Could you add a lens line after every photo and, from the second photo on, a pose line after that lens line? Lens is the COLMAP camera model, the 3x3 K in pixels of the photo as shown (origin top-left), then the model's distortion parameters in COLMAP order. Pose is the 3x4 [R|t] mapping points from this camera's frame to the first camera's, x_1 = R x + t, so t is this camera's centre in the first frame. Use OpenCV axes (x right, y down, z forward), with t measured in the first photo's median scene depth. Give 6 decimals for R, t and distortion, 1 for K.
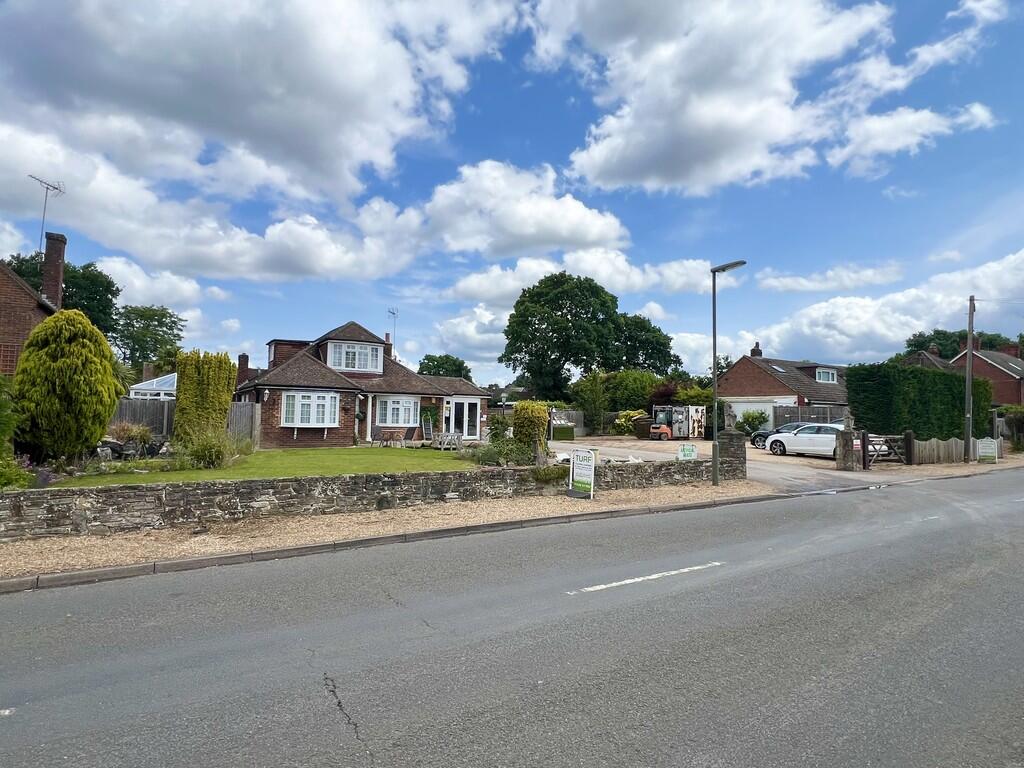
lens RADIAL K [[542.9, 0, 509.9], [0, 542.9, 383.0], [0, 0, 1]] dist [-0.002399, -0.000834]
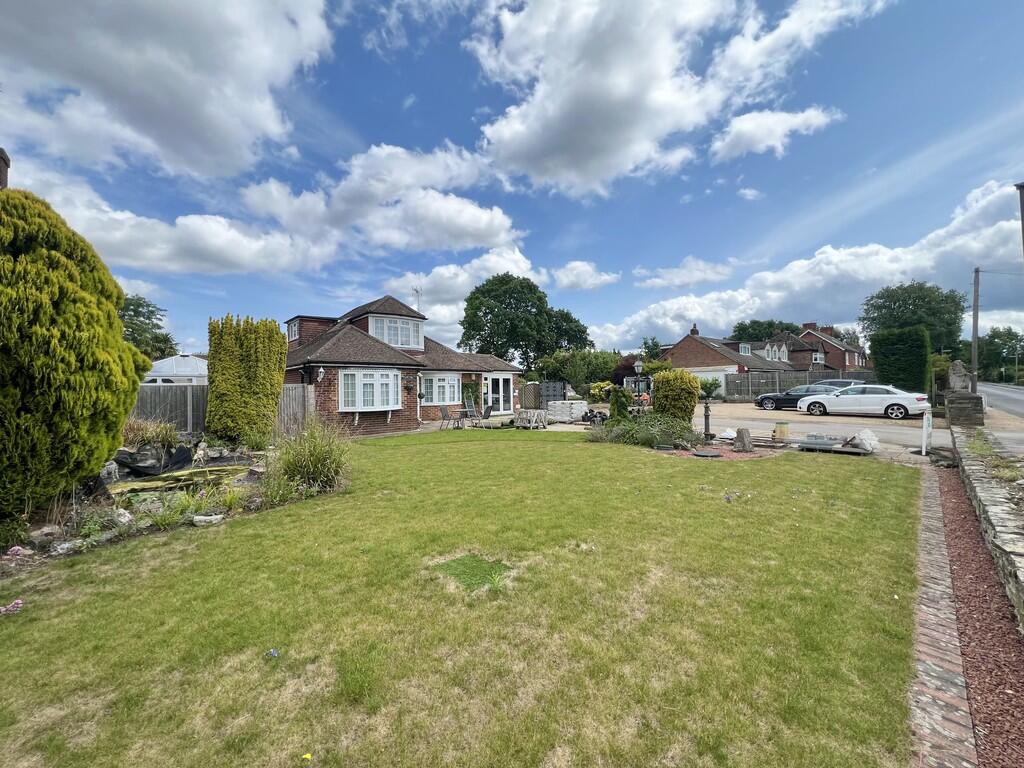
lens RADIAL K [[408.6, 0, 514.8], [0, 408.6, 386.8], [0, 0, 1]] dist [-0.001056, 0.000315]
pose [[0.982826, -0.037020, 0.180783, -0.214454], [0.027698, 0.998166, 0.053819, 0.012462], [-0.182444, -0.047887, 0.982049, 0.267249]]
